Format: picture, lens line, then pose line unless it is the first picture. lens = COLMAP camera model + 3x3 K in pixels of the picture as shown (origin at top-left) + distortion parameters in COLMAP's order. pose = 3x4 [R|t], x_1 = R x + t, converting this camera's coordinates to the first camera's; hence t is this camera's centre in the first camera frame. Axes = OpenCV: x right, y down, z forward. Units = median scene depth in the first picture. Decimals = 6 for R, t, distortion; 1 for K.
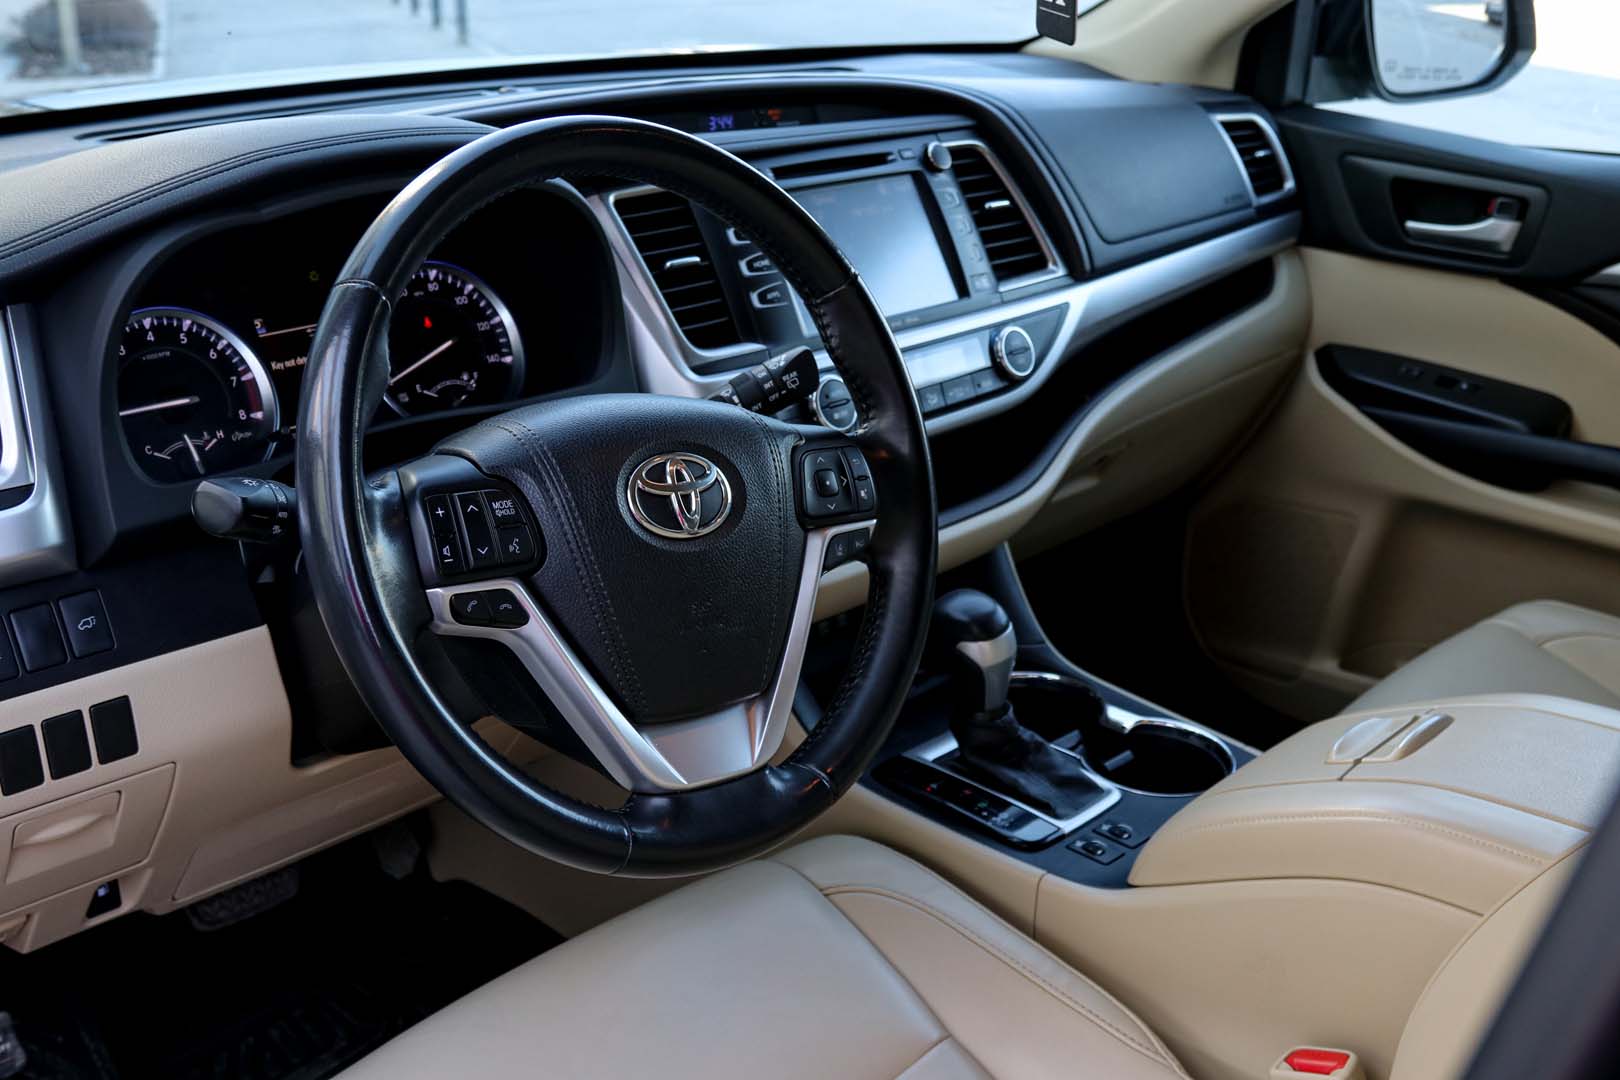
lens RADIAL K [[2004.5, 0, 810.0], [0, 2004.5, 540.0], [0, 0, 1]] dist [-0.101947, 0.027848]
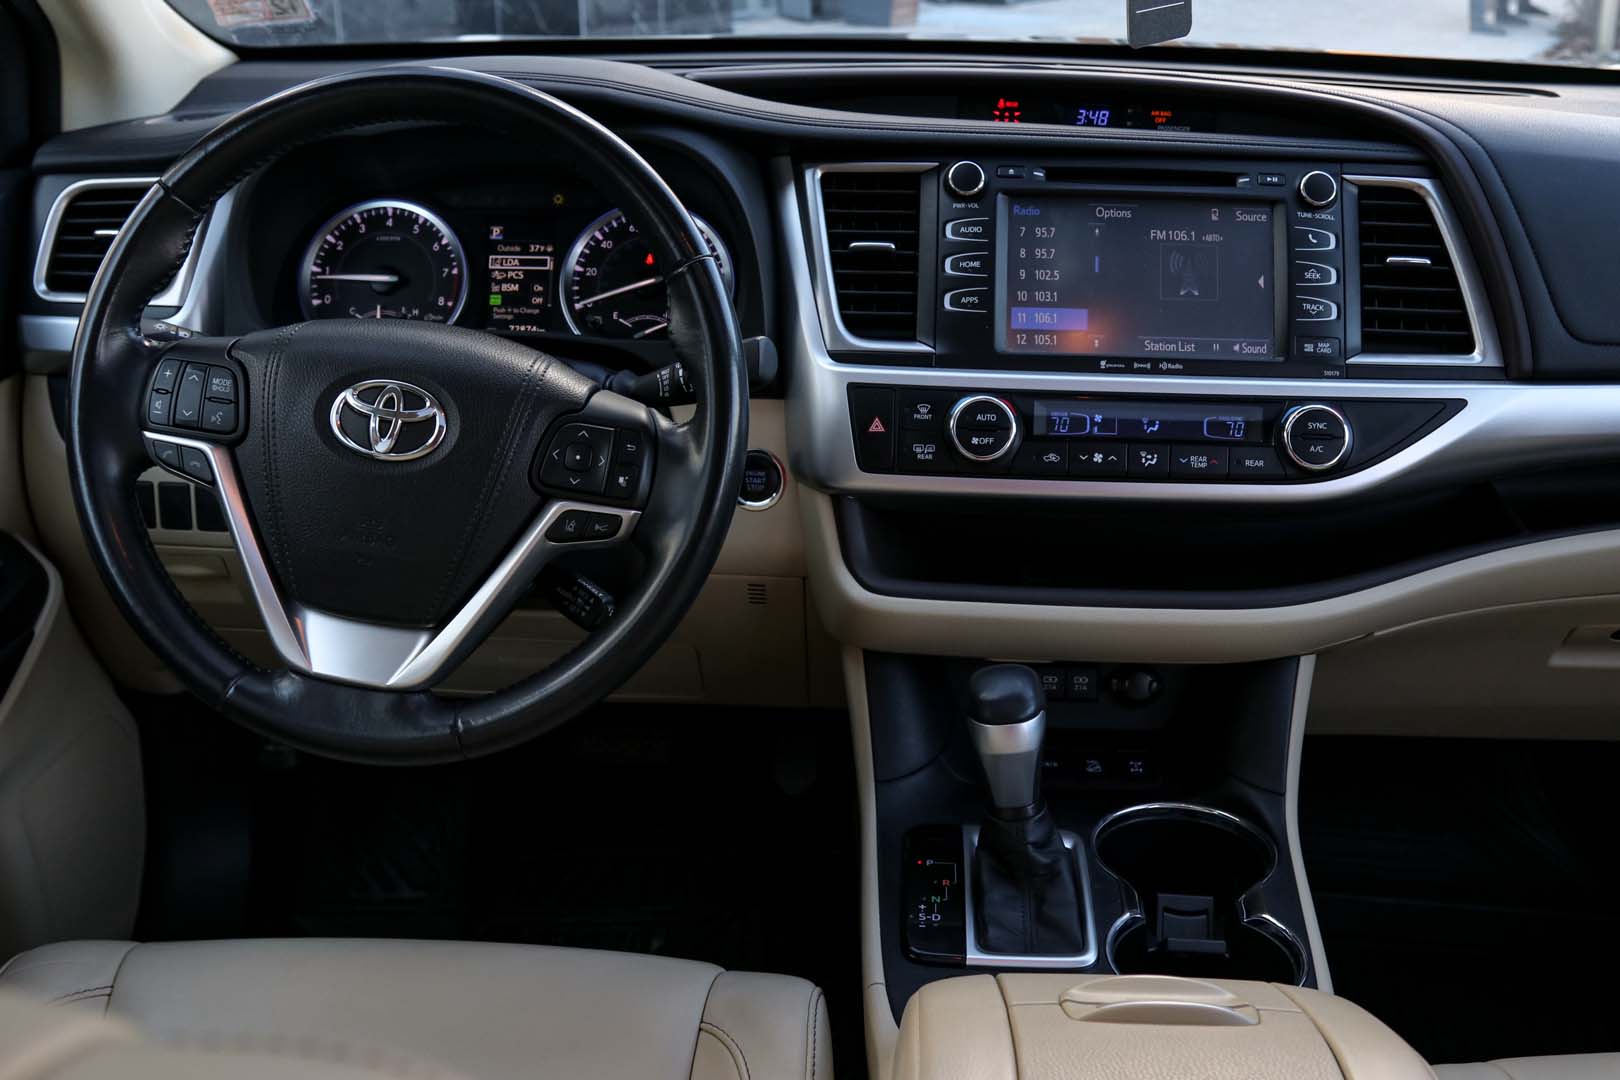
lens RADIAL K [[2004.5, 0, 810.0], [0, 2004.5, 540.0], [0, 0, 1]] dist [-0.101947, 0.027848]
pose [[0.593570, 0.260614, -0.761417, 0.680296], [-0.255003, 0.958270, 0.129202, -0.118043], [0.763314, 0.117473, 0.635257, 0.373744]]
